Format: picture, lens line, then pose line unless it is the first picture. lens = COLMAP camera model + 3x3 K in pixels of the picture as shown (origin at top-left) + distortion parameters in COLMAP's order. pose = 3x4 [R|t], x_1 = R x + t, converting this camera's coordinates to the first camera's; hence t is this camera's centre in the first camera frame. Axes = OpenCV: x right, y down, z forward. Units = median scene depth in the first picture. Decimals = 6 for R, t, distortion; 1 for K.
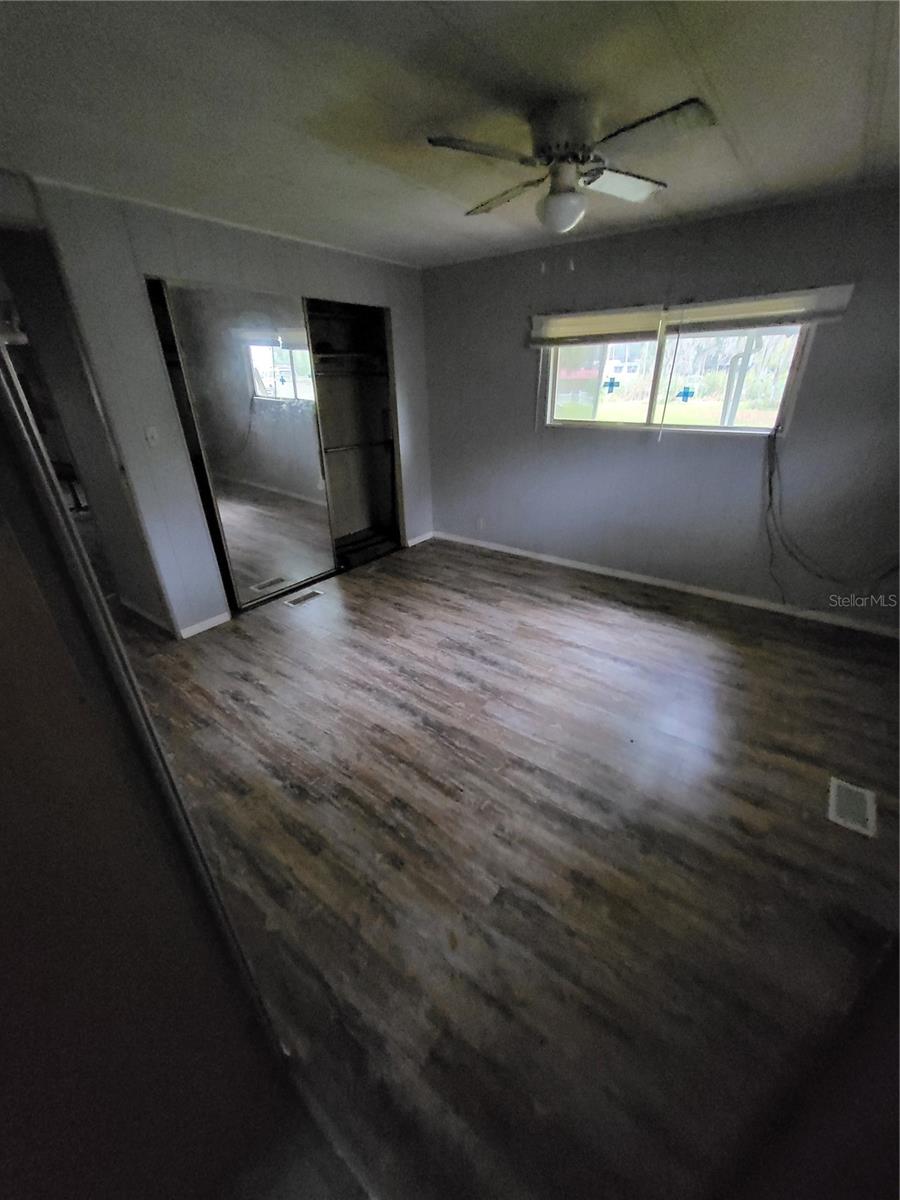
lens RADIAL K [[479.9, 0, 456.2], [0, 479.9, 606.9], [0, 0, 1]] dist [0.009386, -0.000047]
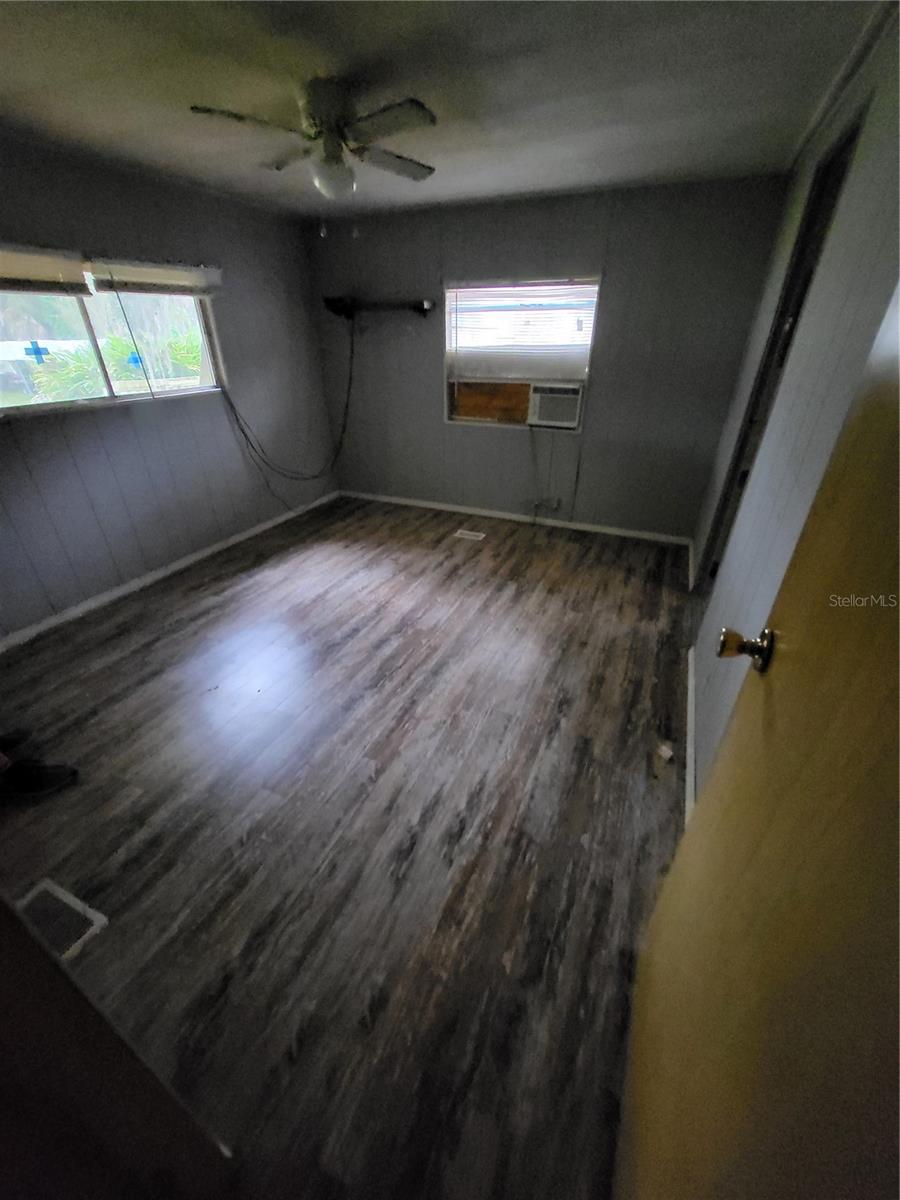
lens RADIAL K [[479.9, 0, 456.2], [0, 479.9, 606.9], [0, 0, 1]] dist [0.009386, -0.000047]
pose [[-0.242554, -0.461037, 0.853588, -0.857453], [0.430121, 0.737553, 0.520587, -0.373028], [-0.869577, 0.493417, 0.019405, 0.822157]]
